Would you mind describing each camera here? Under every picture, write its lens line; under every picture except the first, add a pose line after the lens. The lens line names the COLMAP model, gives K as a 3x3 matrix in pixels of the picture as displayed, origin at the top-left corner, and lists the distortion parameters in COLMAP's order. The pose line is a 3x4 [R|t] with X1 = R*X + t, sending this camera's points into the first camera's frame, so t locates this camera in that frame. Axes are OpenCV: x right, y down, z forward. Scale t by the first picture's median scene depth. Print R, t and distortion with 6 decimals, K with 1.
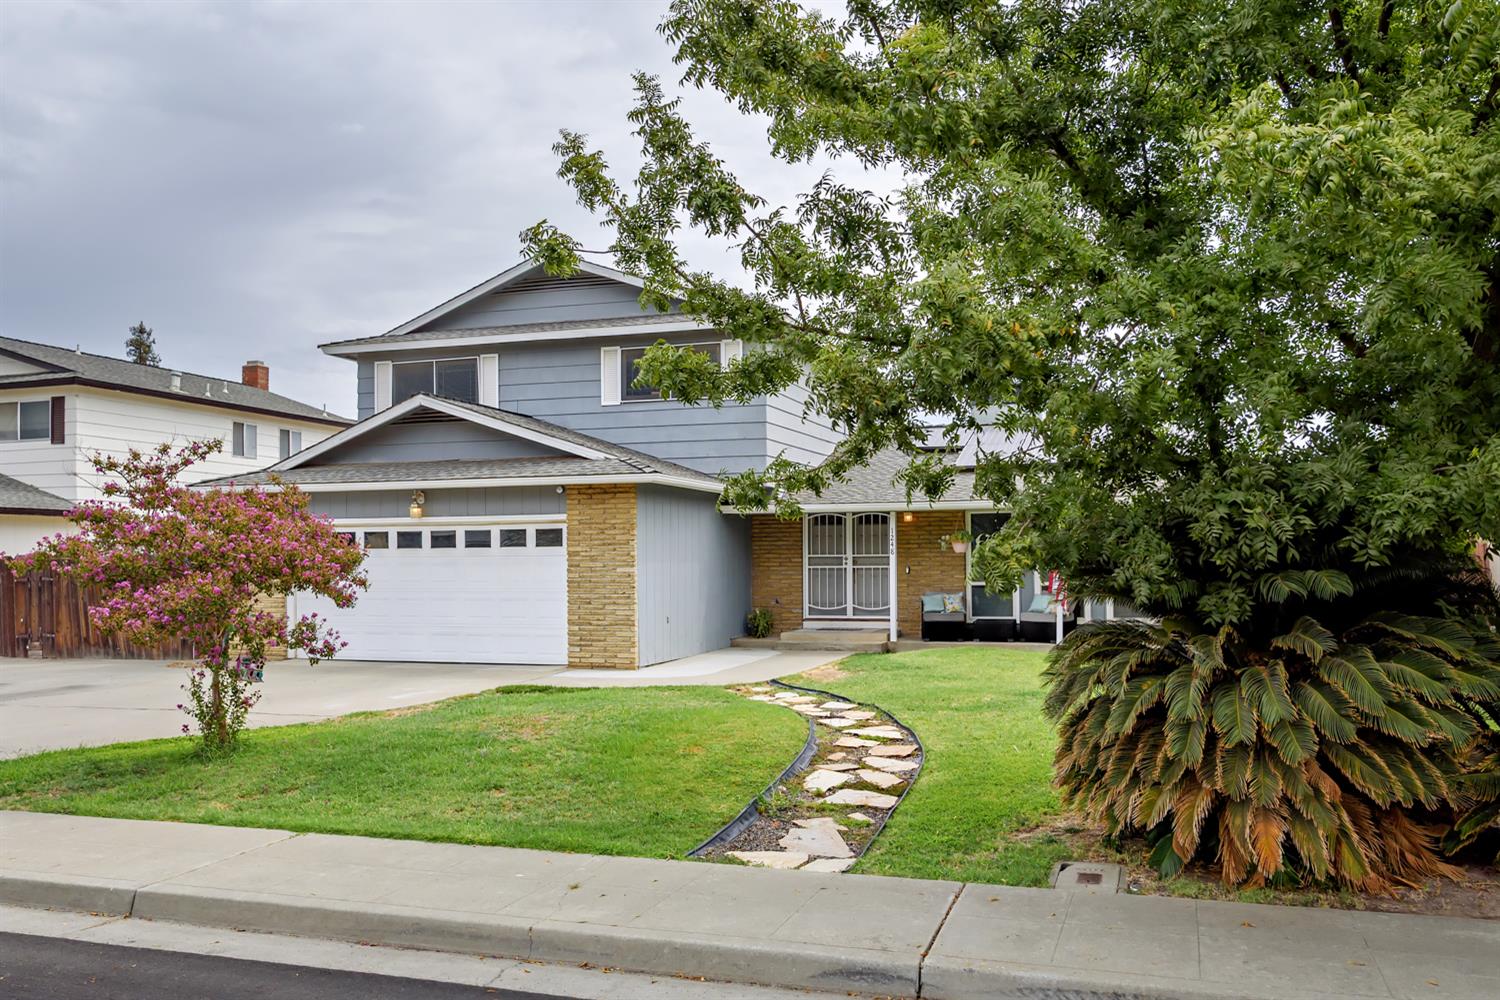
lens RADIAL K [[886.0, 0, 820.4], [0, 886.0, 473.2], [0, 0, 1]] dist [0.000062, -0.000109]
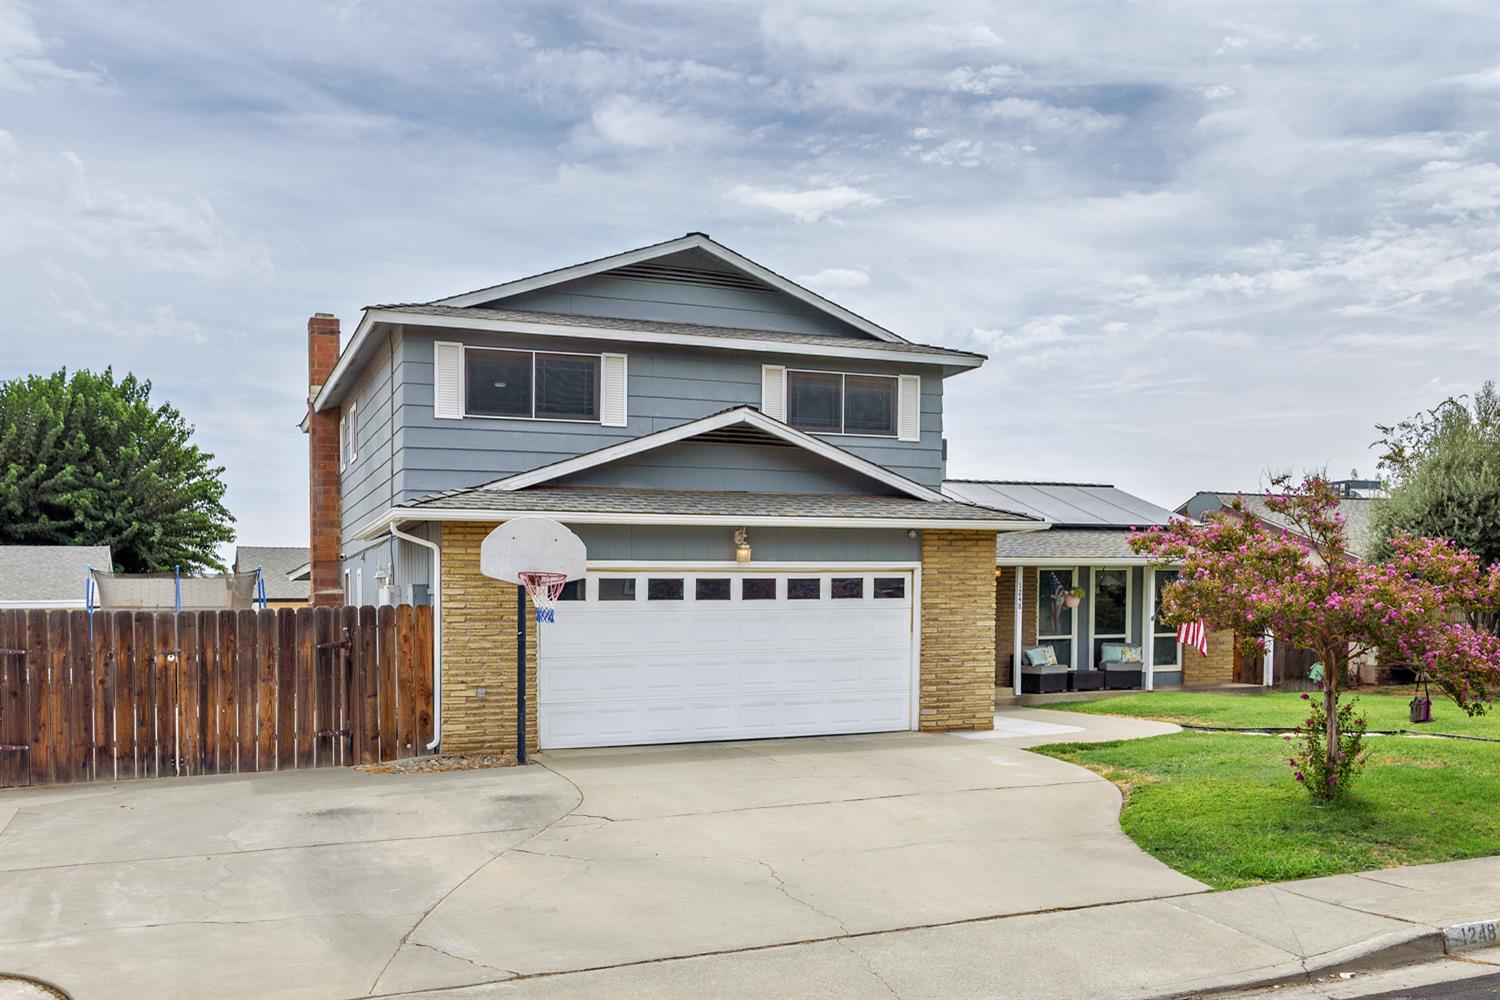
lens RADIAL K [[1024.8, 0, 750.3], [0, 1024.8, 571.2], [0, 0, 1]] dist [-0.006892, -0.001475]
pose [[0.851374, 0.018524, 0.524232, -0.910056], [-0.041832, 0.998591, 0.032651, 0.027216], [-0.522889, -0.049728, 0.850949, 0.200362]]
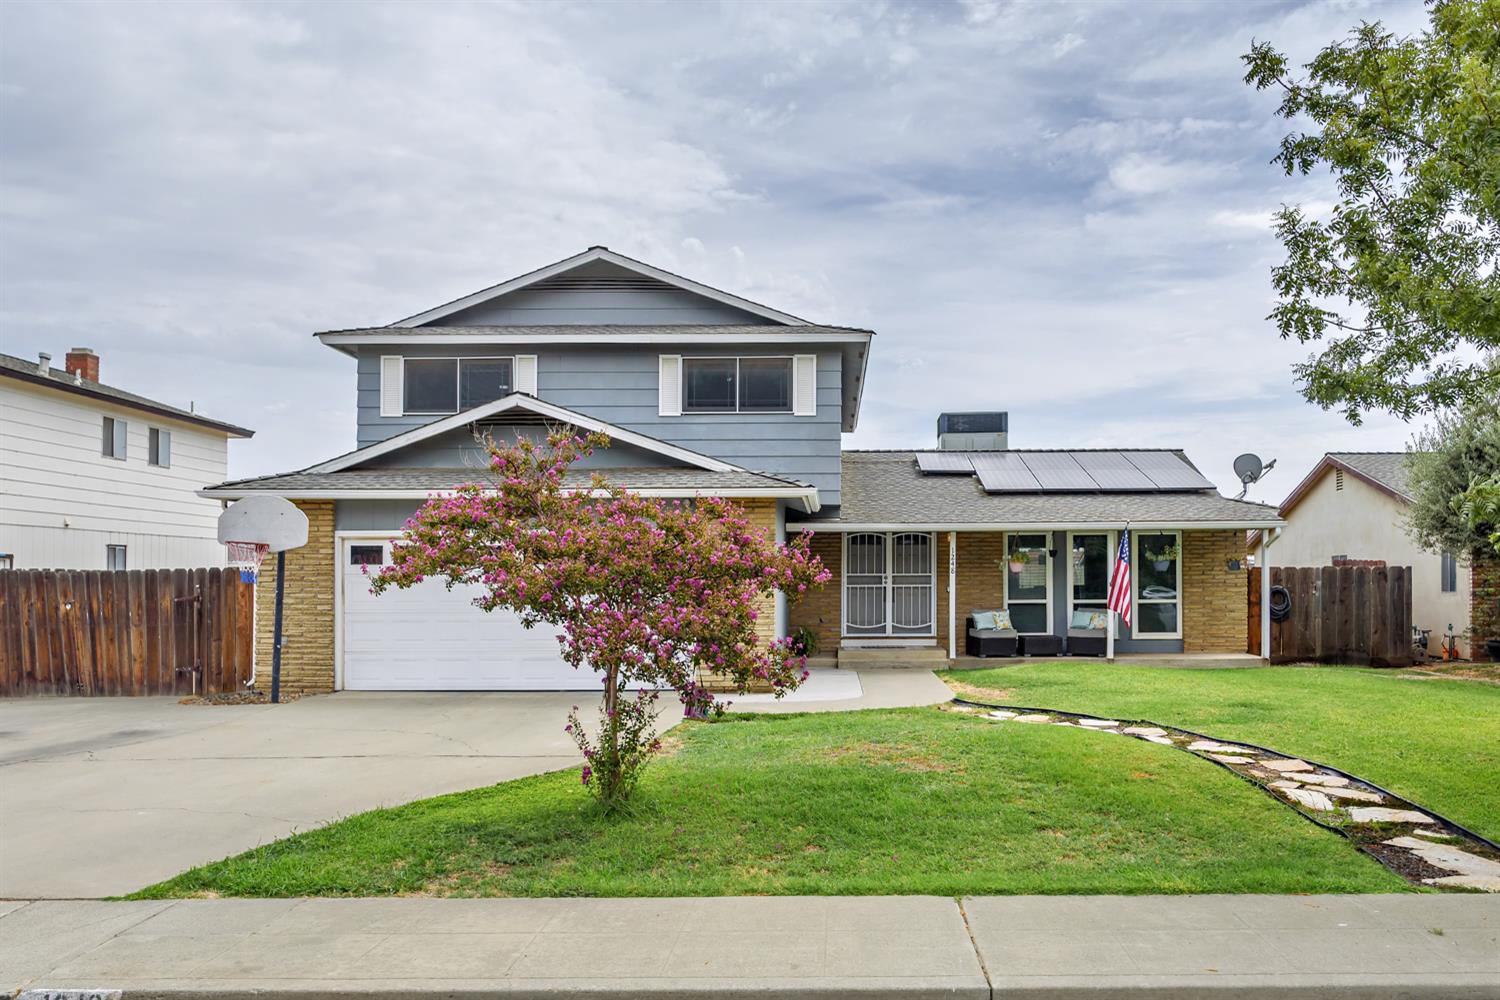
lens RADIAL K [[847.2, 0, 808.2], [0, 847.2, 494.4], [0, 0, 1]] dist [-0.002593, -0.000440]
pose [[0.974101, 0.024628, 0.224770, -0.348938], [-0.023936, 0.999697, -0.005803, 0.011156], [-0.224845, 0.000273, 0.974395, 0.092574]]
